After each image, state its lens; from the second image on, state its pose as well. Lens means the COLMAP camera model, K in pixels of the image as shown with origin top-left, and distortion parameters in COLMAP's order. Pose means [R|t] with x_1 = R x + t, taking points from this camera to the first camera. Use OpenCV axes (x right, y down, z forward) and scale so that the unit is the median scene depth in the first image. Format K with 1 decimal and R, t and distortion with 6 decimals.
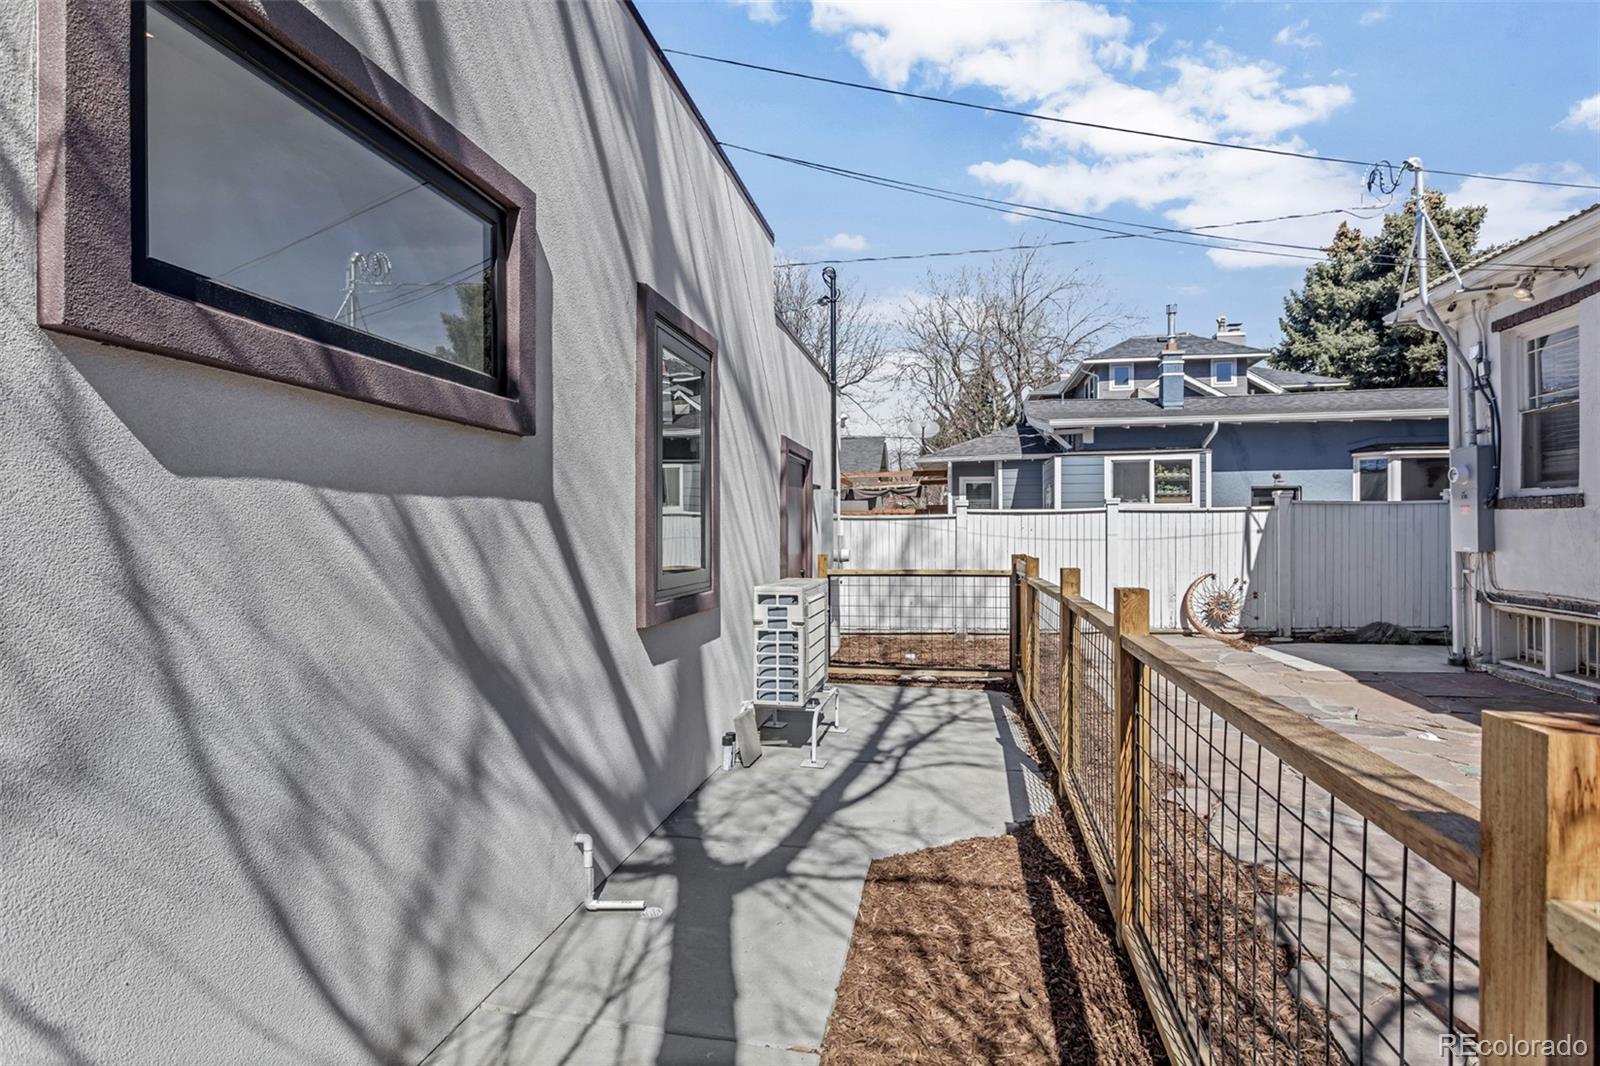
lens RADIAL K [[803.8, 0, 802.0], [0, 803.8, 535.4], [0, 0, 1]] dist [-0.005731, 0.005268]
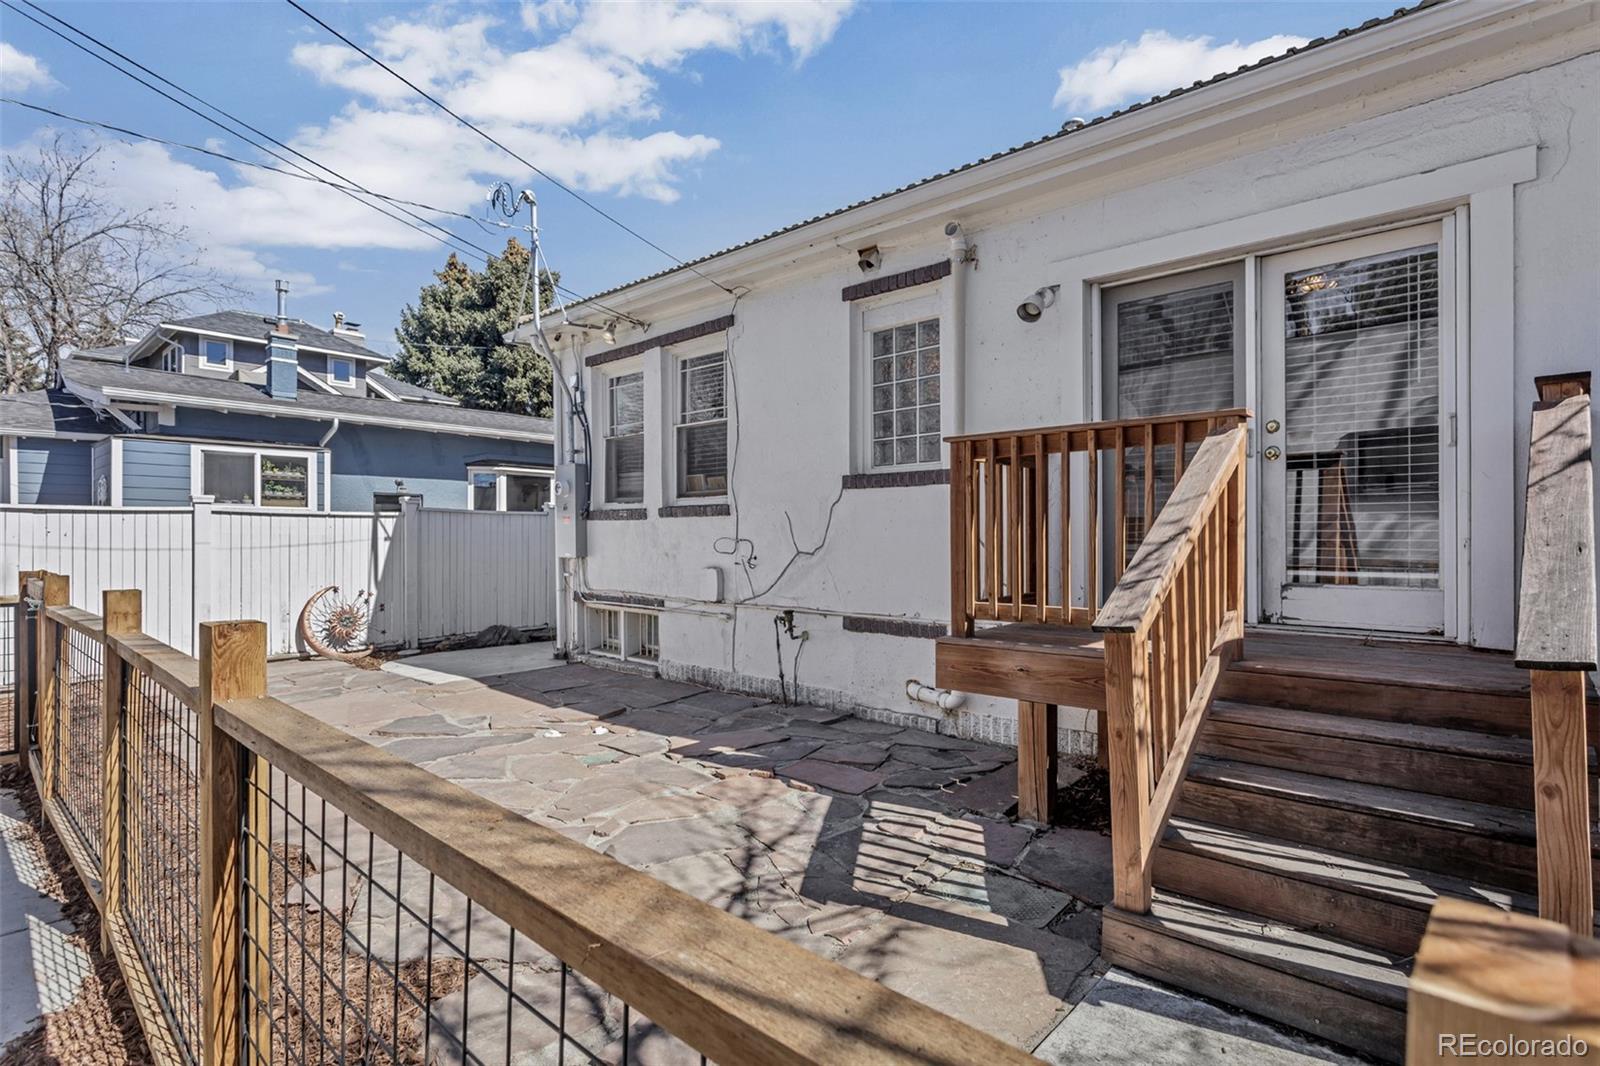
lens RADIAL K [[803.8, 0, 803.2], [0, 803.8, 542.8], [0, 0, 1]] dist [-0.005731, 0.005268]
pose [[0.531851, 0.000791, 0.846837, 0.046614], [0.001995, 0.999996, -0.002187, 0.003190], [-0.846835, 0.002852, 0.531847, 0.116060]]
